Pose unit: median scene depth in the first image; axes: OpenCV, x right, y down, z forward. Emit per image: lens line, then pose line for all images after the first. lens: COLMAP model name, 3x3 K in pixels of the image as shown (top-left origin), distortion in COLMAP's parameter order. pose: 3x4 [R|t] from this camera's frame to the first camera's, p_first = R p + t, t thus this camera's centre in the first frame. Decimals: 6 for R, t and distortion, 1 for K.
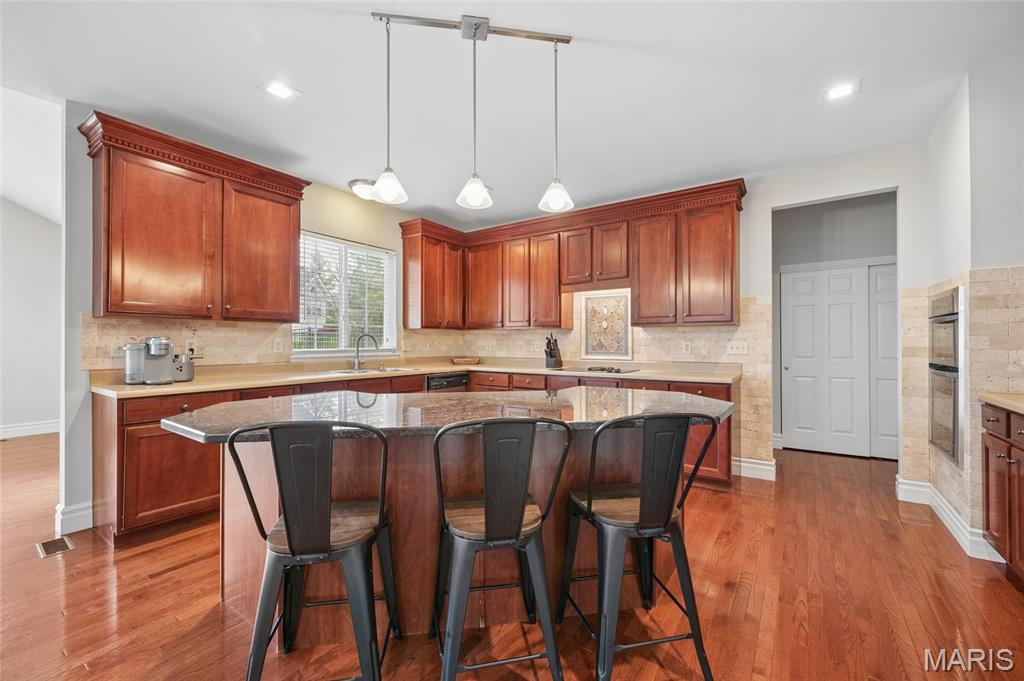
lens RADIAL K [[418.0, 0, 512.3], [0, 418.0, 342.8], [0, 0, 1]] dist [0.001449, -0.000231]
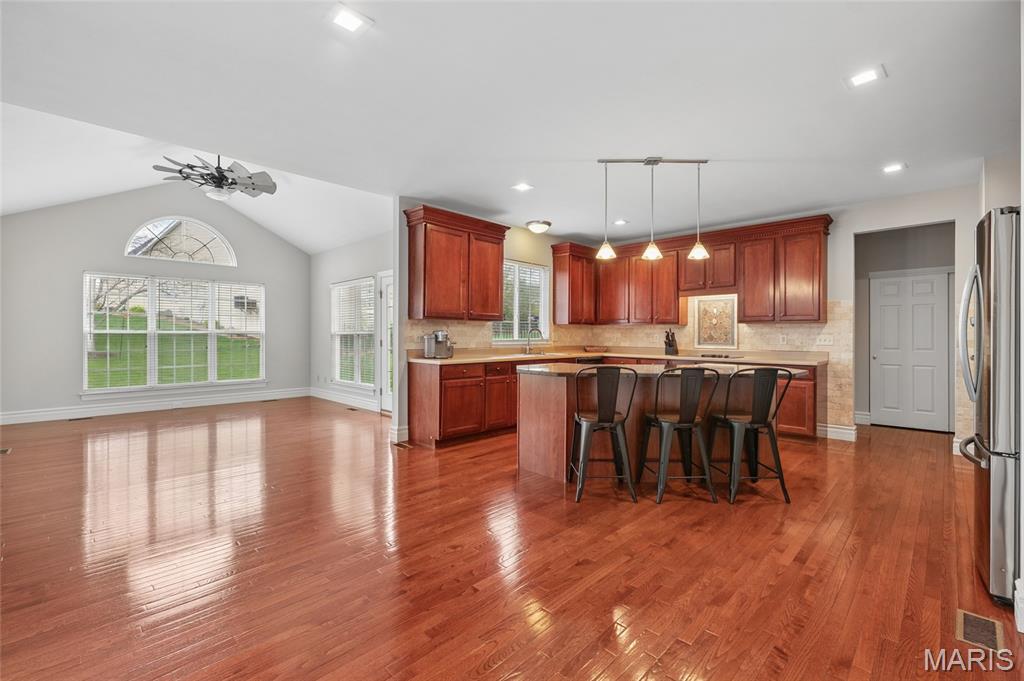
lens RADIAL K [[443.4, 0, 511.8], [0, 443.4, 334.9], [0, 0, 1]] dist [-0.000296, 0.000076]
pose [[0.986013, 0.005205, -0.166585, -0.190104], [-0.005227, 0.999986, 0.000306, 0.000869], [0.166585, 0.000569, 0.986027, -0.513104]]
